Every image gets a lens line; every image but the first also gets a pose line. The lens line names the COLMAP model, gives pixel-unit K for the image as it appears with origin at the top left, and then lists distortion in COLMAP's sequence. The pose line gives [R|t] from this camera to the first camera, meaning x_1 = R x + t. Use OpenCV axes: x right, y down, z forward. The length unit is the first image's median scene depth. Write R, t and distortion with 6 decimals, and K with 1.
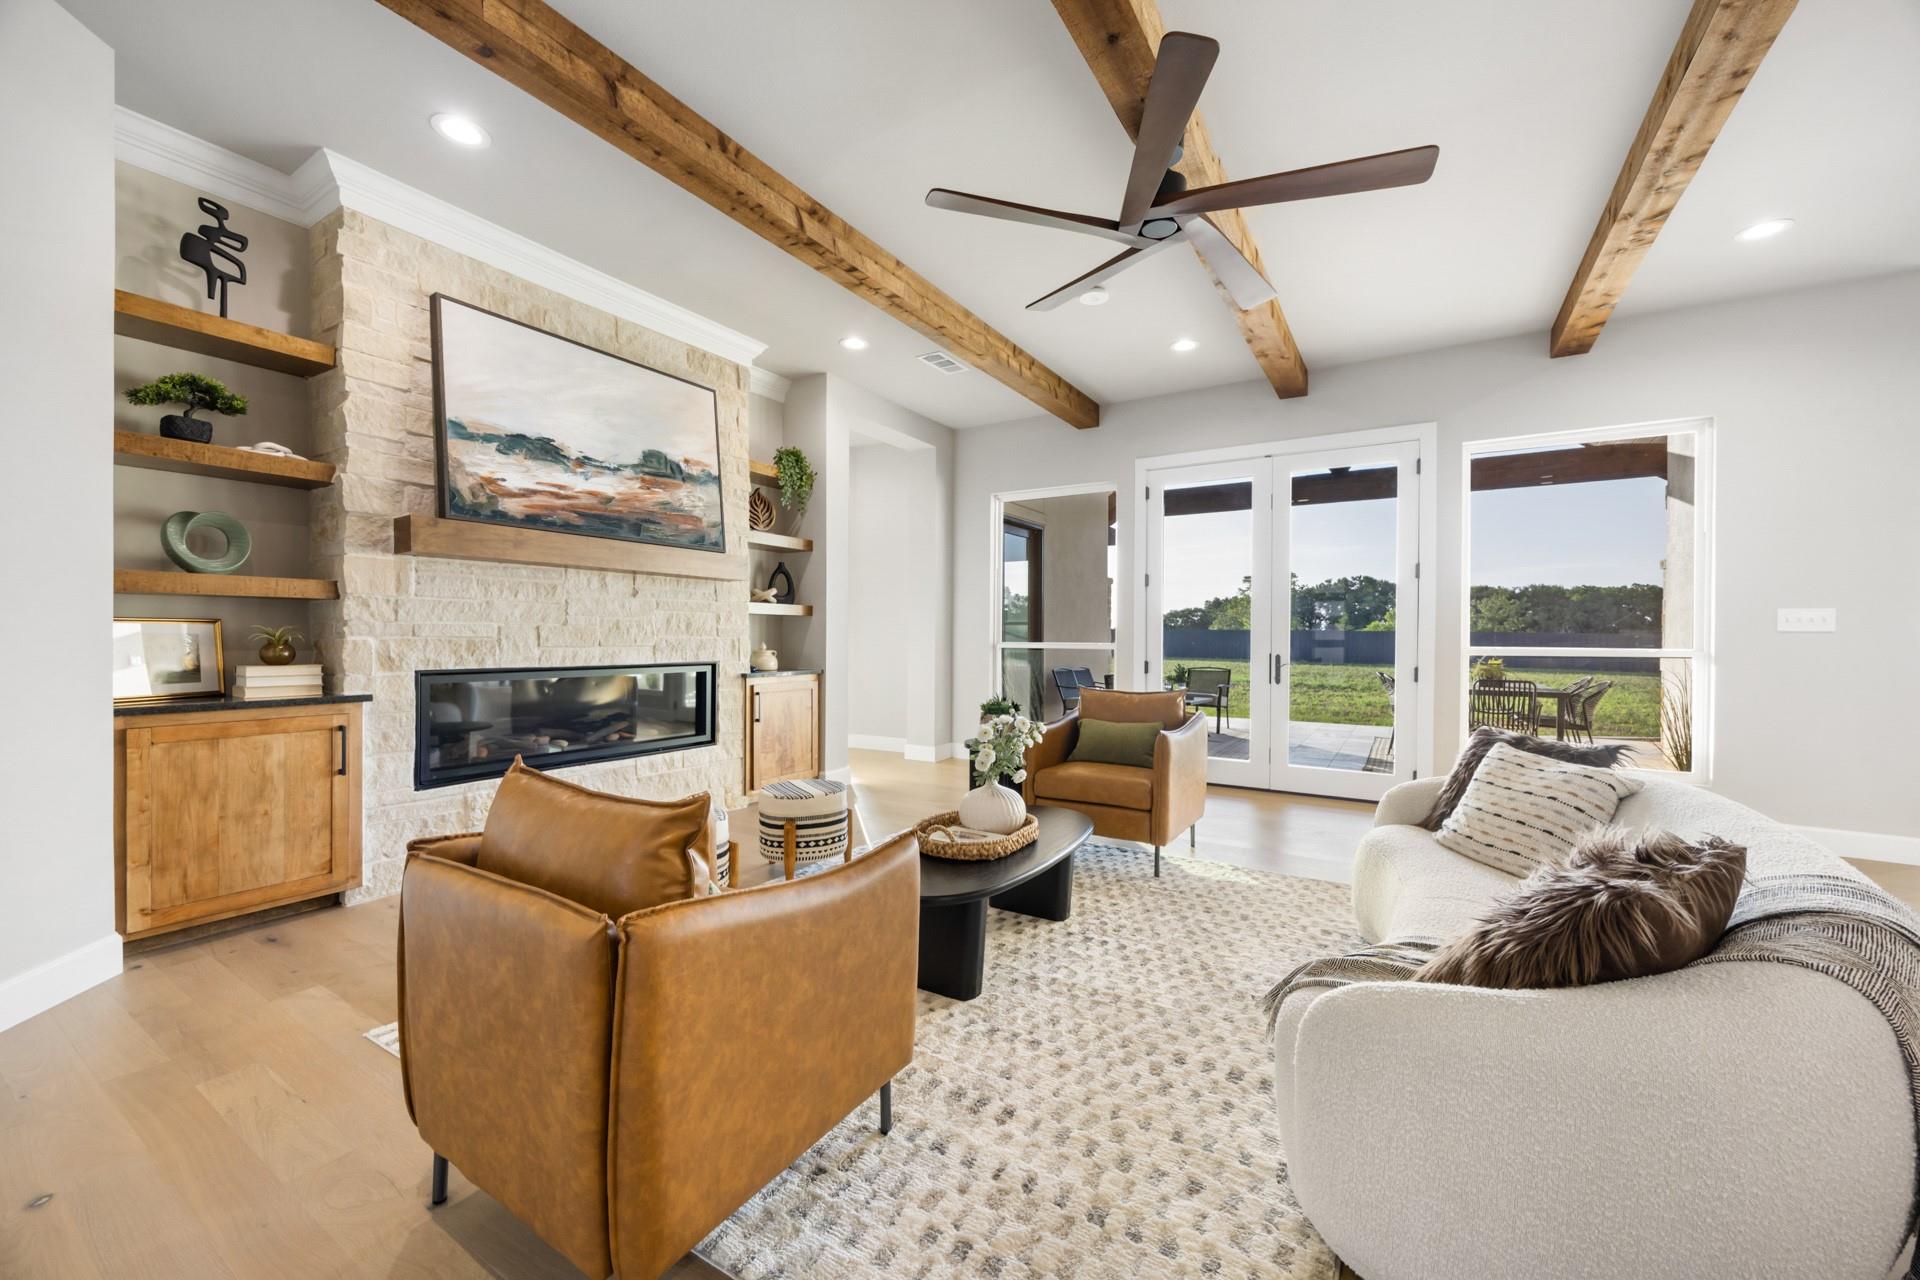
lens RADIAL K [[721.6, 0, 950.5], [0, 721.6, 636.0], [0, 0, 1]] dist [-0.000880, -0.000193]
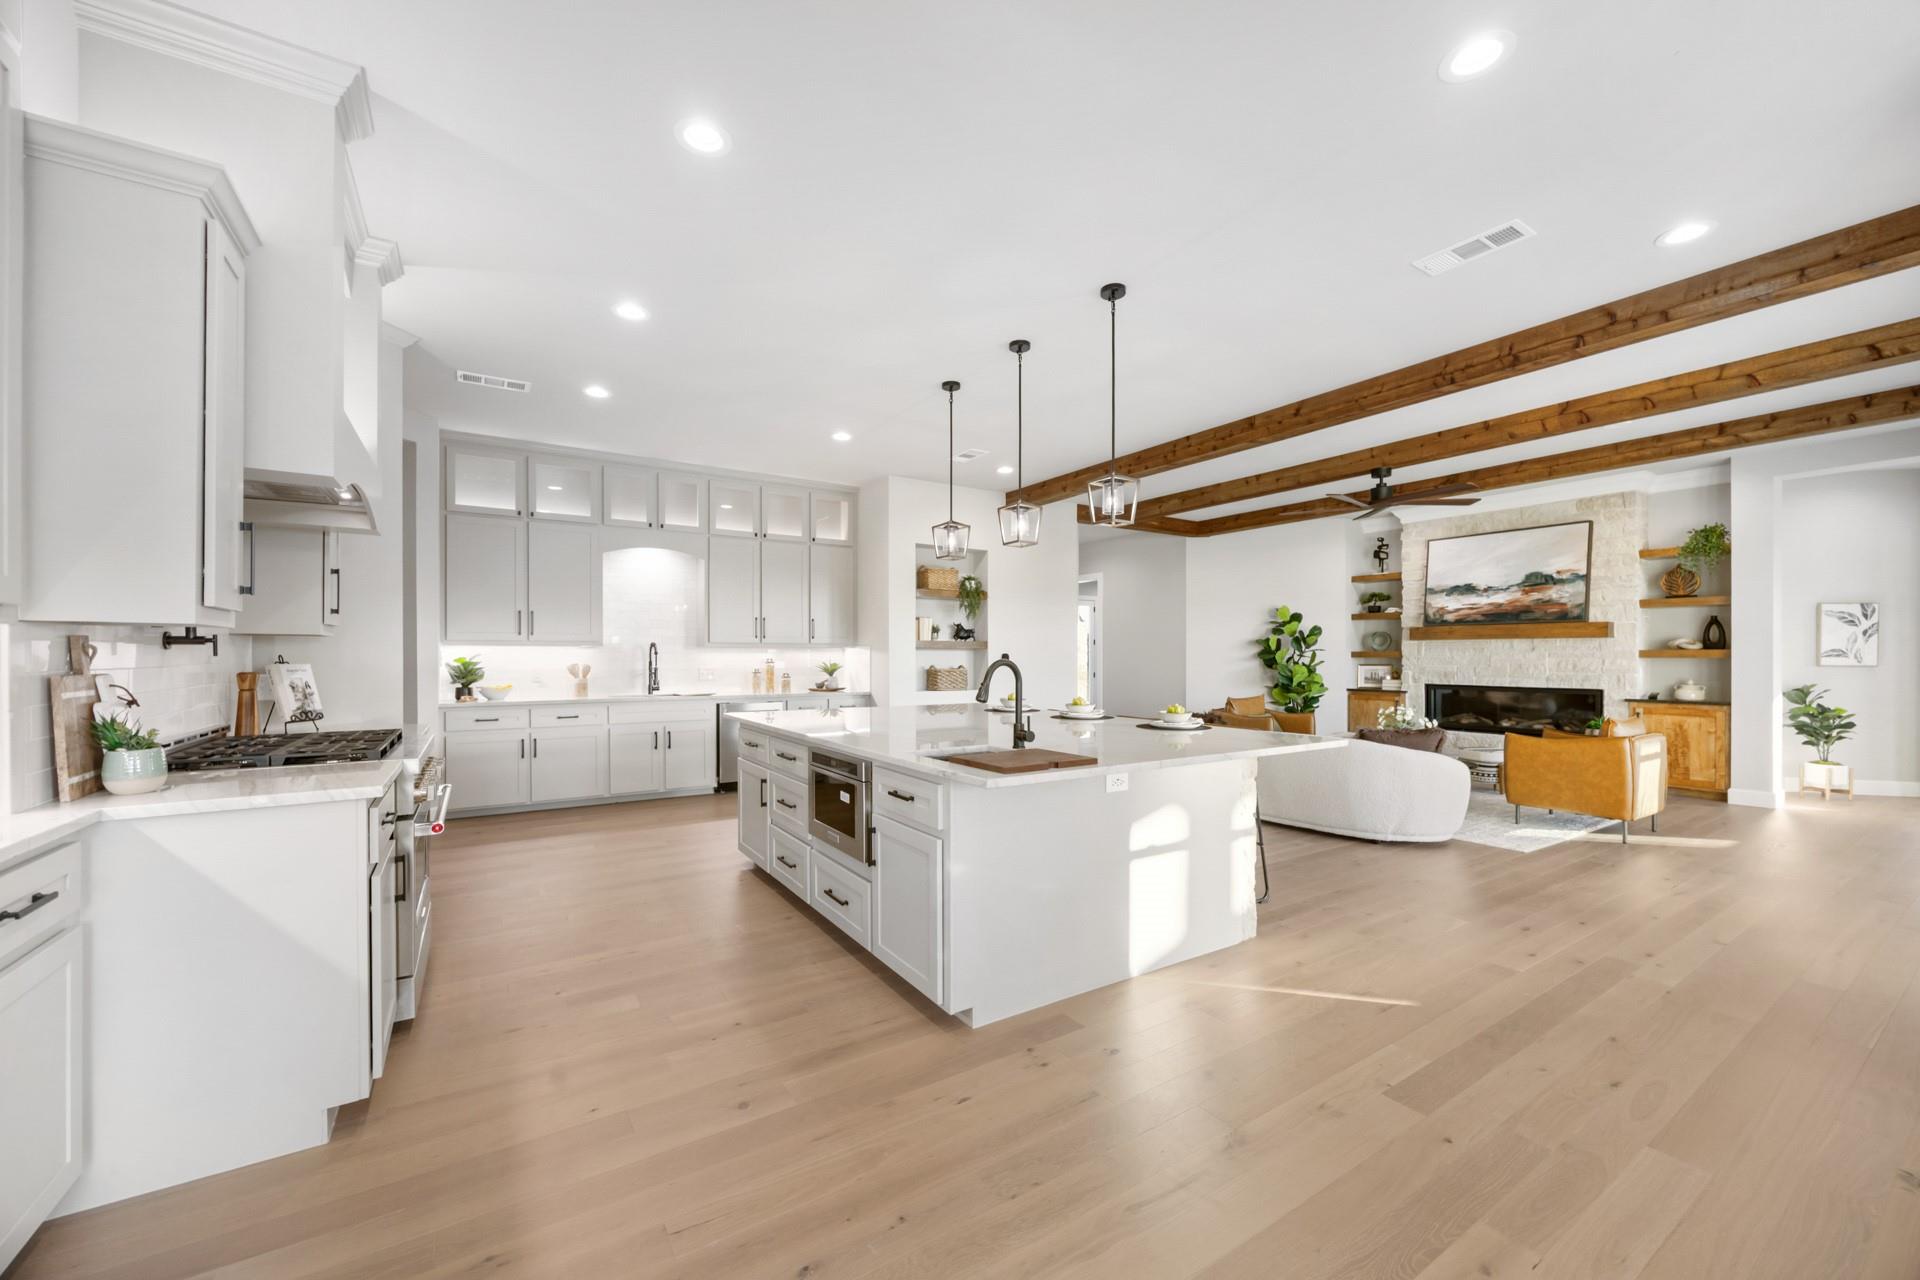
lens RADIAL K [[743.0, 0, 962.9], [0, 743.0, 658.7], [0, 0, 1]] dist [-0.000743, -0.000336]
pose [[-0.411345, 0.000696, -0.911480, 2.396130], [-0.001917, 0.999997, 0.001629, -0.043497], [0.911478, 0.002418, -0.411342, 0.554590]]
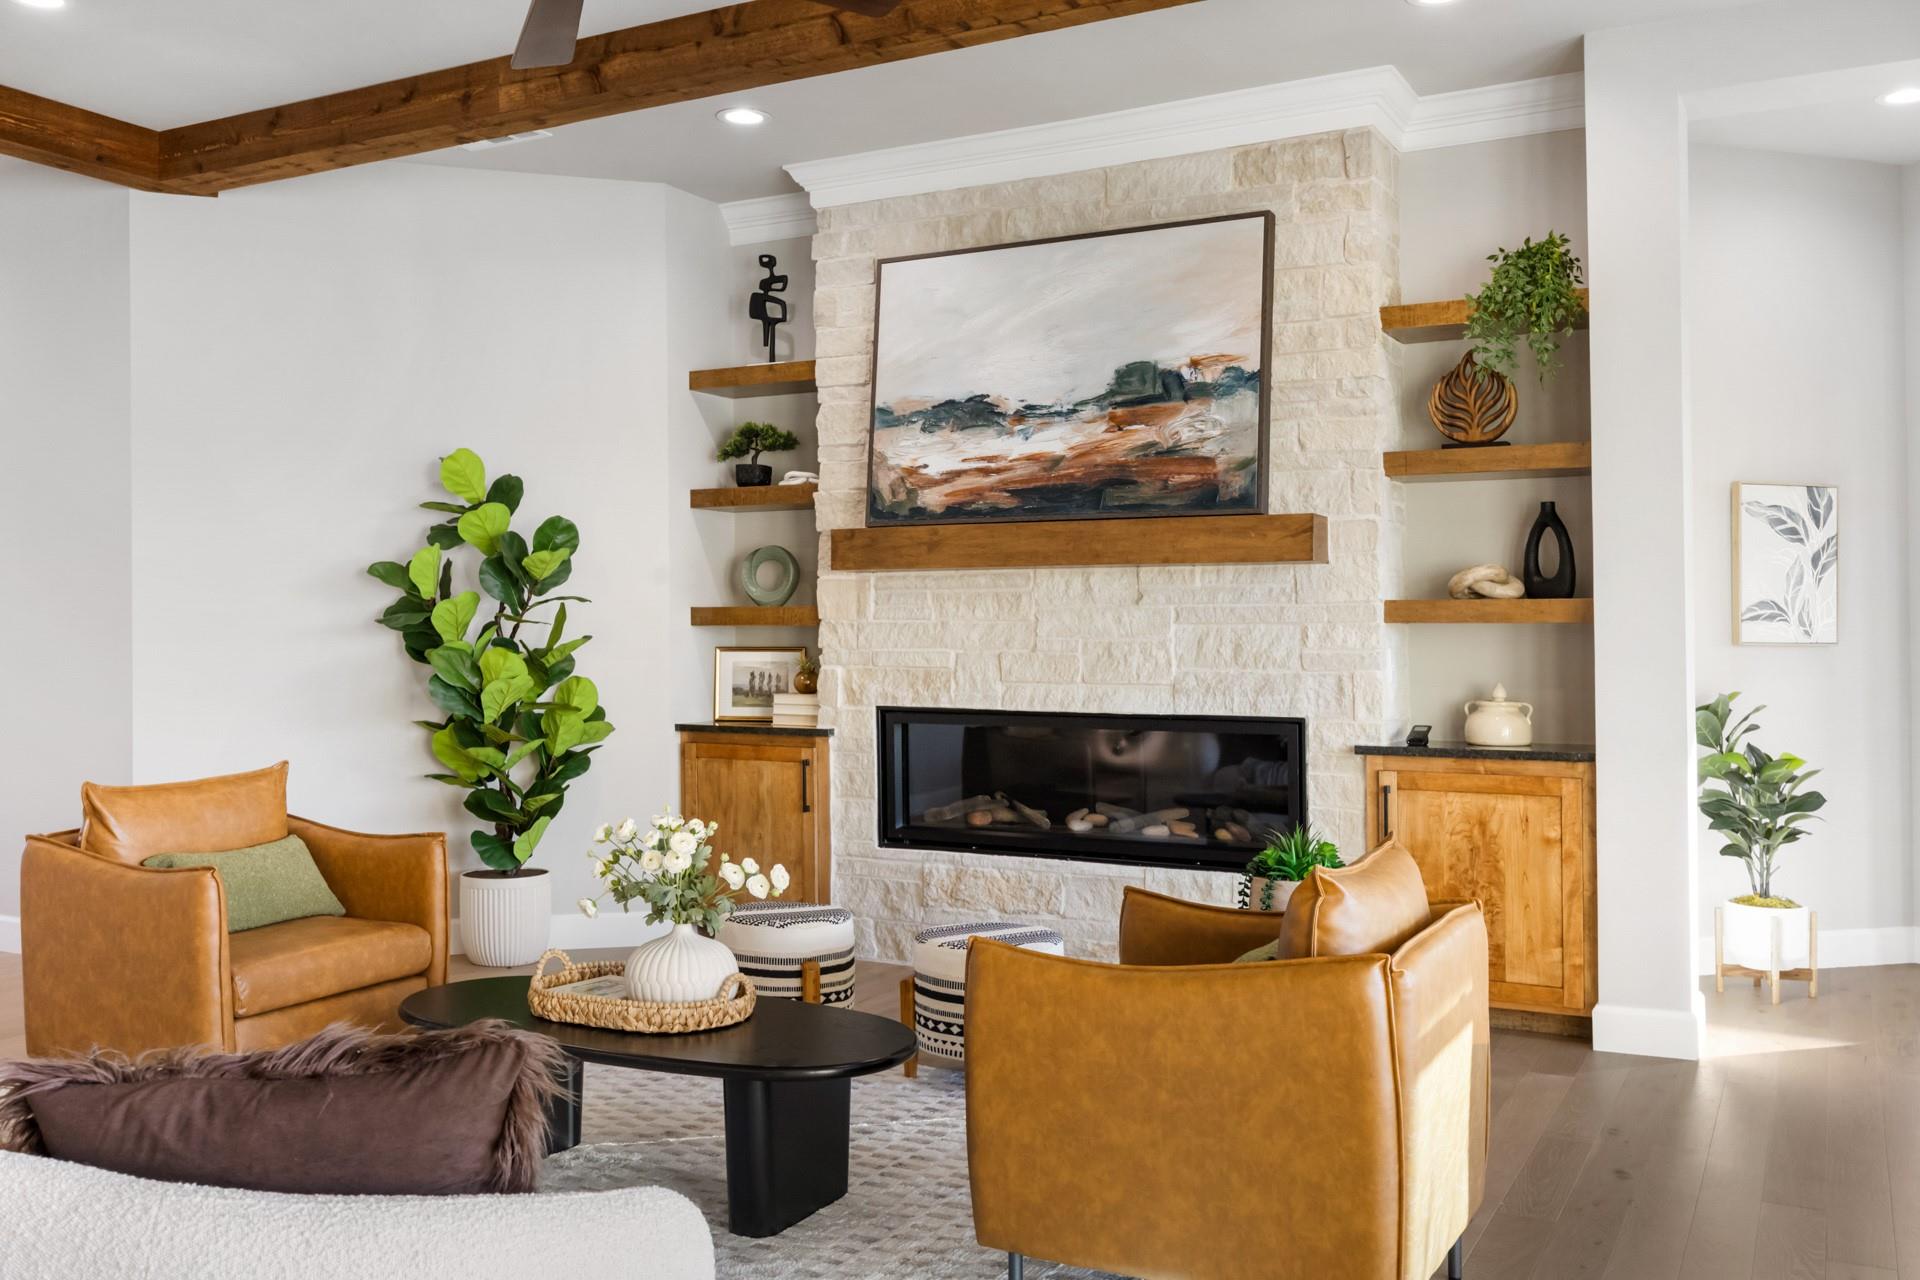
lens RADIAL K [[1636.3, 0, 959.4], [0, 1636.3, 605.3], [0, 0, 1]] dist [-0.002156, 0.001277]
pose [[0.075582, -0.018500, -0.996968, 1.172582], [0.000789, 0.999829, -0.018493, -0.034214], [0.997139, 0.000611, 0.075584, 0.925591]]
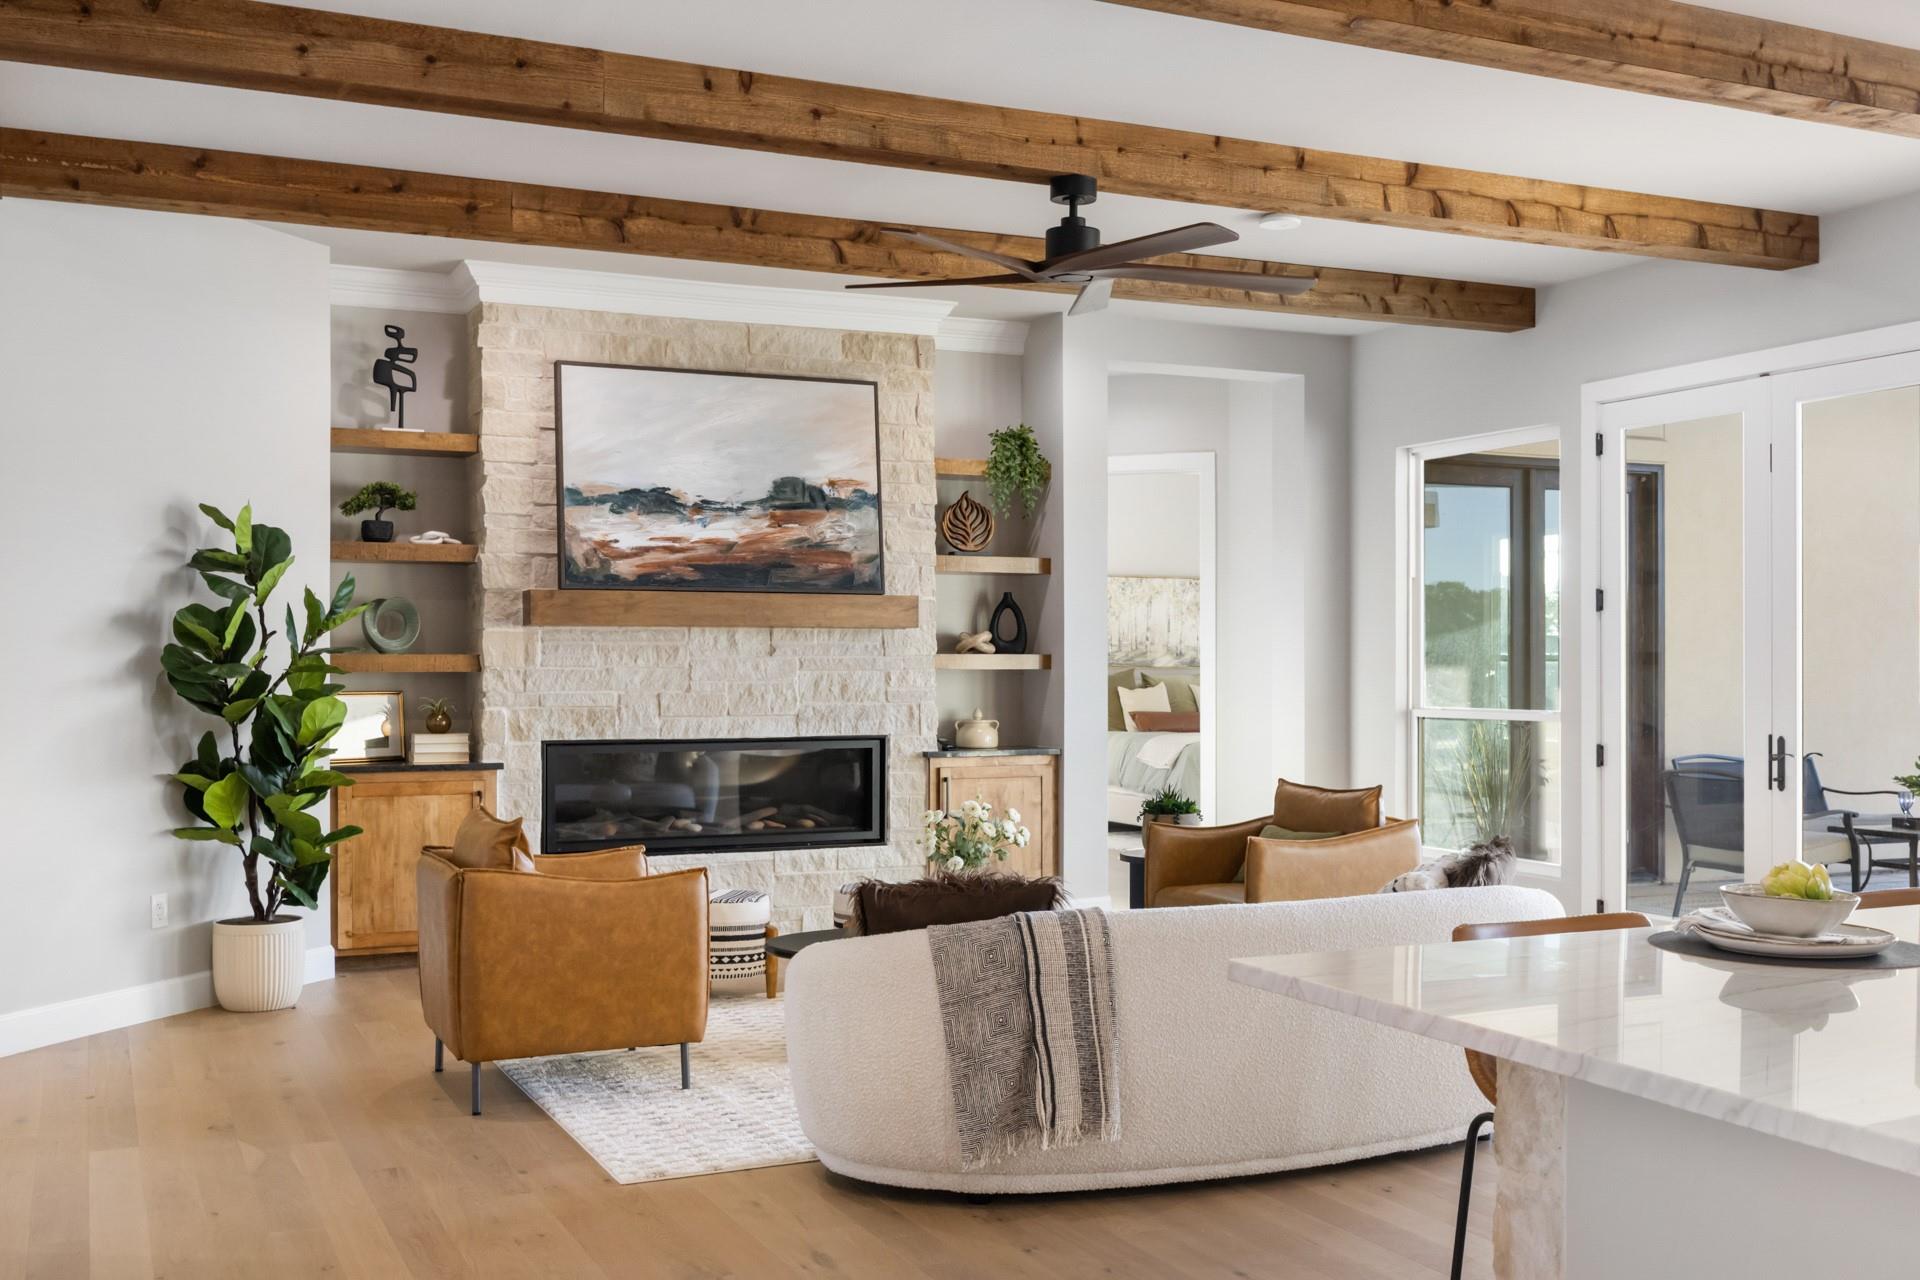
lens RADIAL K [[1837.4, 0, 969.9], [0, 1837.4, 636.5], [0, 0, 1]] dist [-0.001465, 0.003671]
pose [[0.844414, -0.007195, -0.535642, 1.093093], [0.001802, 0.999942, -0.010590, -0.066285], [0.535687, 0.007977, 0.844379, -0.810267]]
